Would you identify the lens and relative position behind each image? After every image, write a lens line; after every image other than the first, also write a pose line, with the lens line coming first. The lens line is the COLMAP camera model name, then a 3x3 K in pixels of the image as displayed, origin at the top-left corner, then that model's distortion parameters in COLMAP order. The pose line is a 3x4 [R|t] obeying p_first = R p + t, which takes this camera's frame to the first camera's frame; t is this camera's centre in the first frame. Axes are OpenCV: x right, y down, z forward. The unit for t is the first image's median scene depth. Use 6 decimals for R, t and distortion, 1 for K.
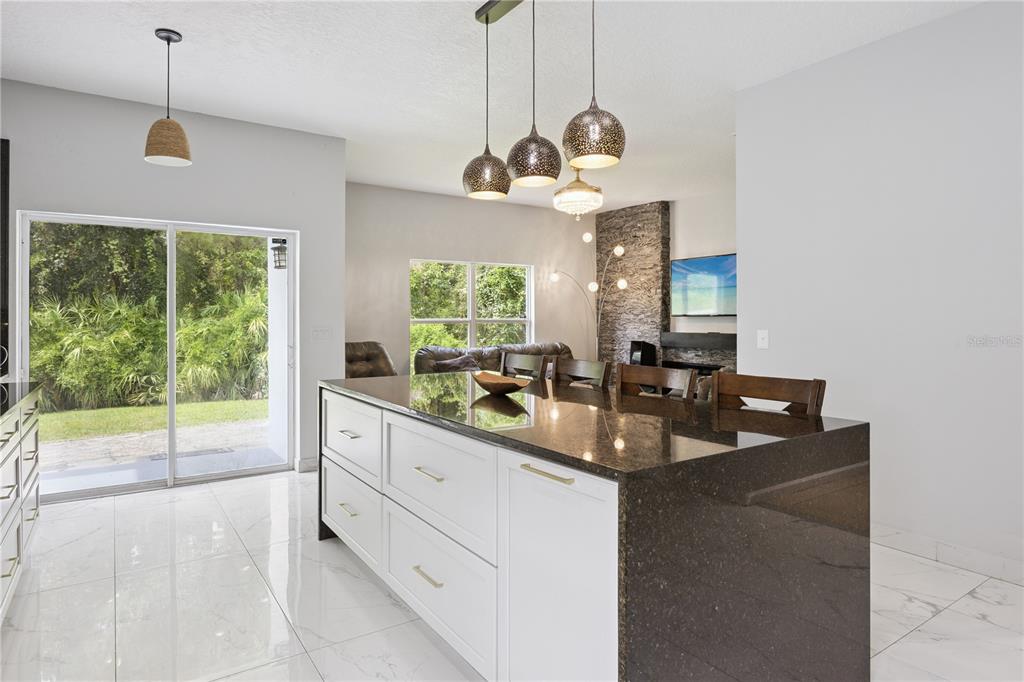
lens RADIAL K [[589.1, 0, 509.0], [0, 589.1, 320.0], [0, 0, 1]] dist [0.000113, -0.000414]
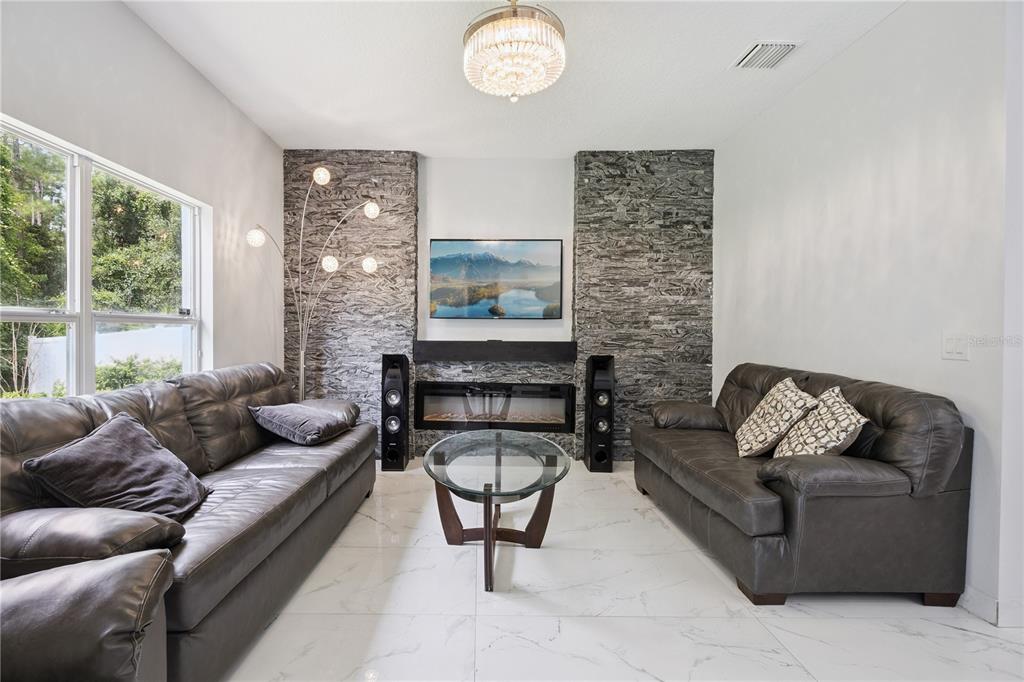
lens RADIAL K [[476.9, 0, 511.4], [0, 476.9, 332.3], [0, 0, 1]] dist [0.000083, -0.000010]
pose [[0.580956, -0.003159, 0.813929, -0.130941], [-0.007962, 0.999923, 0.009564, 0.004384], [-0.813896, -0.012037, 0.580886, 0.567433]]
